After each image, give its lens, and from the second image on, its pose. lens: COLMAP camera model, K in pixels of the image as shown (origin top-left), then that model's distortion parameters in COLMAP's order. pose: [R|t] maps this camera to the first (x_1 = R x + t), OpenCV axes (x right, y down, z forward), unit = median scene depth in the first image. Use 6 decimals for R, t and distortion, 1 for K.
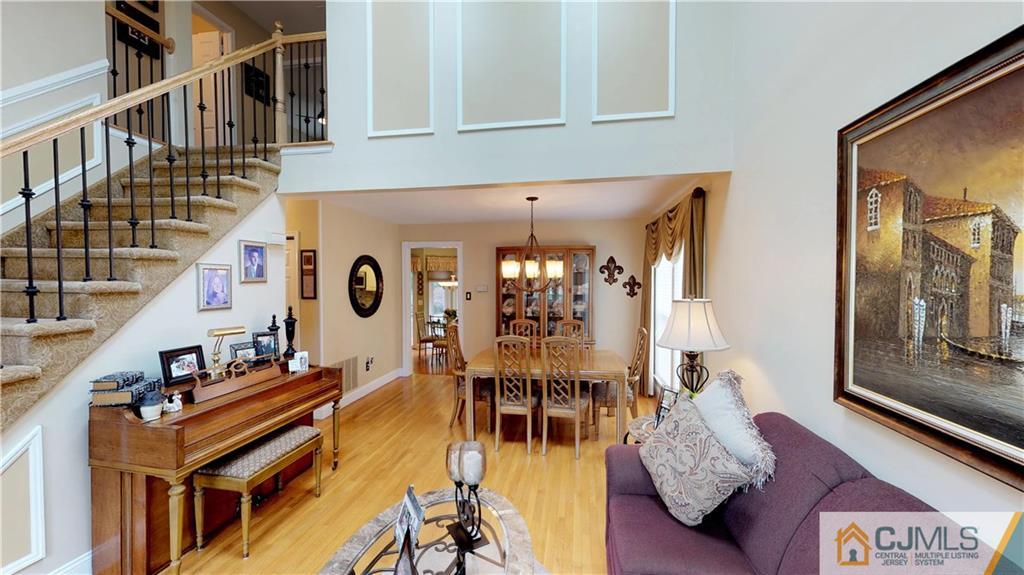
lens RADIAL K [[382.0, 0, 512.0], [0, 382.0, 287.5], [0, 0, 1]] dist [-0.000122, -0.000009]
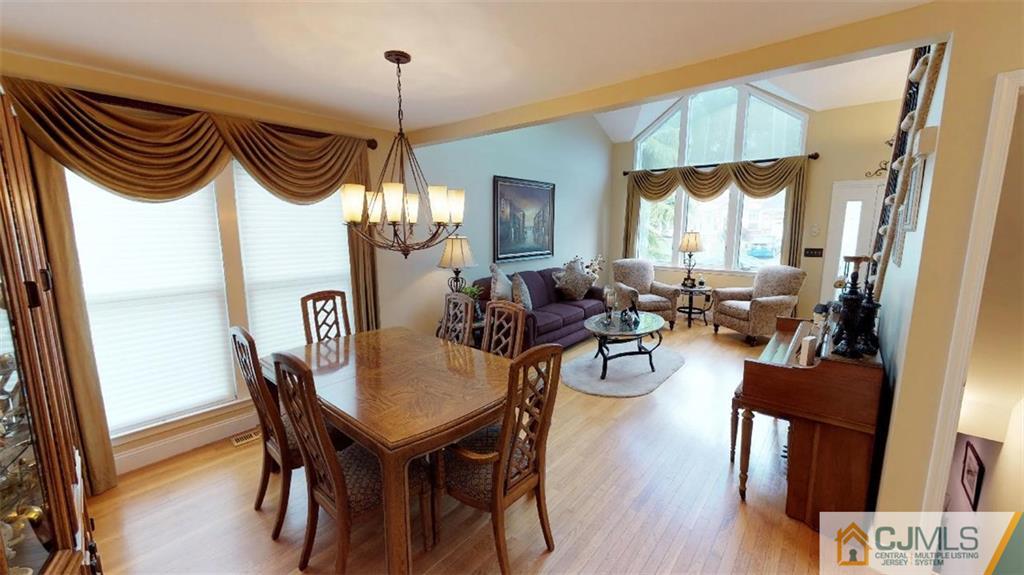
lens RADIAL K [[382.0, 0, 512.0], [0, 382.0, 287.5], [0, 0, 1]] dist [-0.000122, -0.000009]
pose [[-0.857629, -0.086362, 0.506966, -0.541944], [0.010199, 0.982749, 0.184665, -0.050846], [-0.514168, 0.163544, -0.841953, 2.192777]]
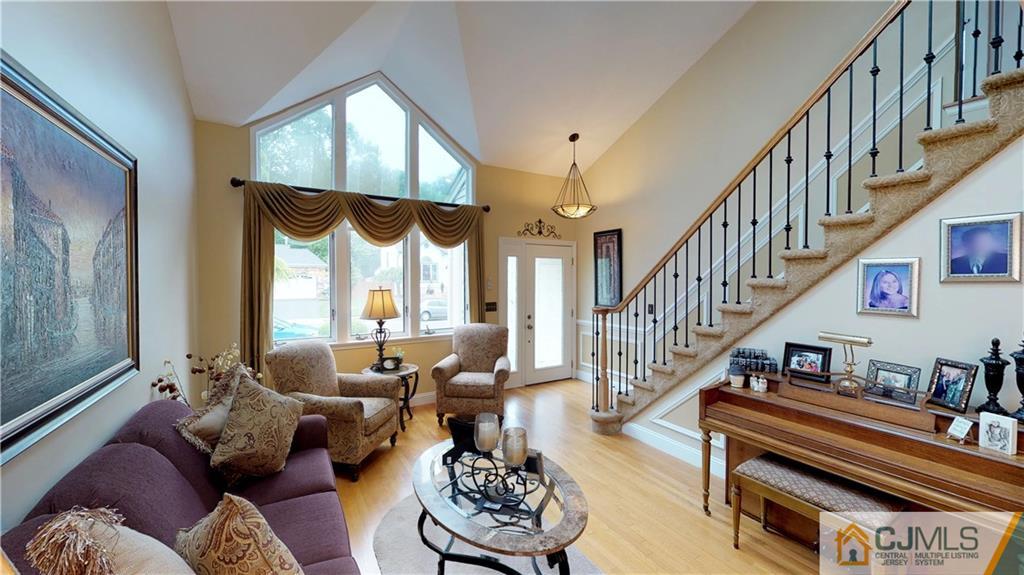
lens RADIAL K [[382.0, 0, 512.0], [0, 382.0, 287.5], [0, 0, 1]] dist [-0.000122, -0.000009]
pose [[-0.755952, 0.015311, -0.654448, 0.360975], [-0.015594, 0.999022, 0.041386, -0.021953], [0.654442, 0.041491, -0.754973, 1.147978]]
